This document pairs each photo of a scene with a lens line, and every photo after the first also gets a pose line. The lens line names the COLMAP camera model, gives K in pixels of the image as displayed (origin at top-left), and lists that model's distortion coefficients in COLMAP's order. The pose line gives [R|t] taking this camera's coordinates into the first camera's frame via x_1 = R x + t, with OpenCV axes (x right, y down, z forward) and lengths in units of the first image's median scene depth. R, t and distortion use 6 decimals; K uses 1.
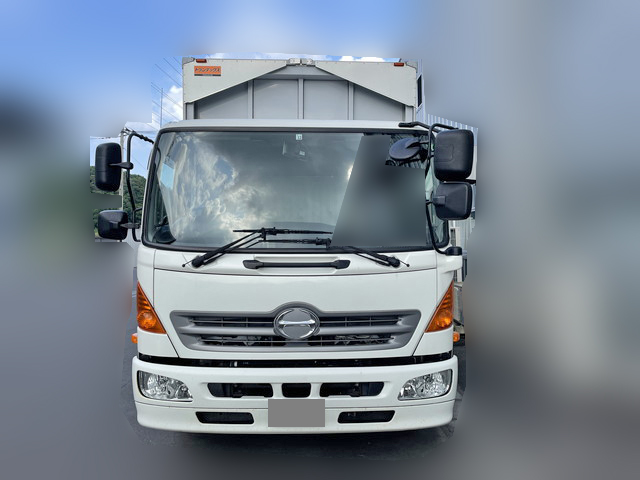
lens RADIAL K [[486.5, 0, 313.9], [0, 486.5, 236.1], [0, 0, 1]] dist [0.080135, -0.098507]
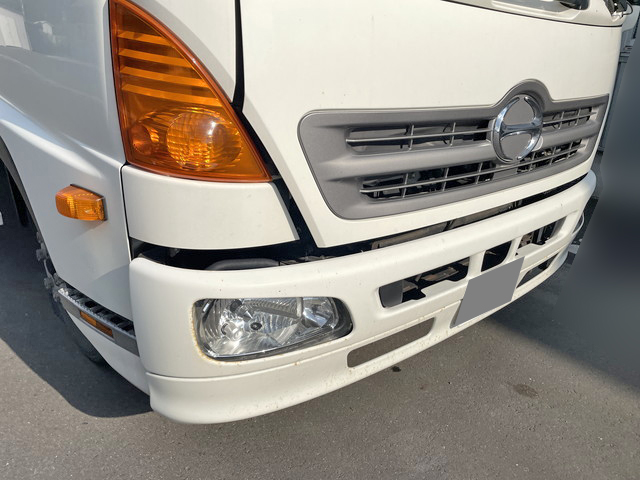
lens RADIAL K [[486.5, 0, 314.5], [0, 486.5, 238.5], [0, 0, 1]] dist [0.080135, -0.098507]
pose [[0.774137, -0.190295, 0.603738, -0.484394], [-0.057623, 0.928602, 0.366577, 0.113457], [-0.630390, -0.318569, 0.707900, 0.744226]]
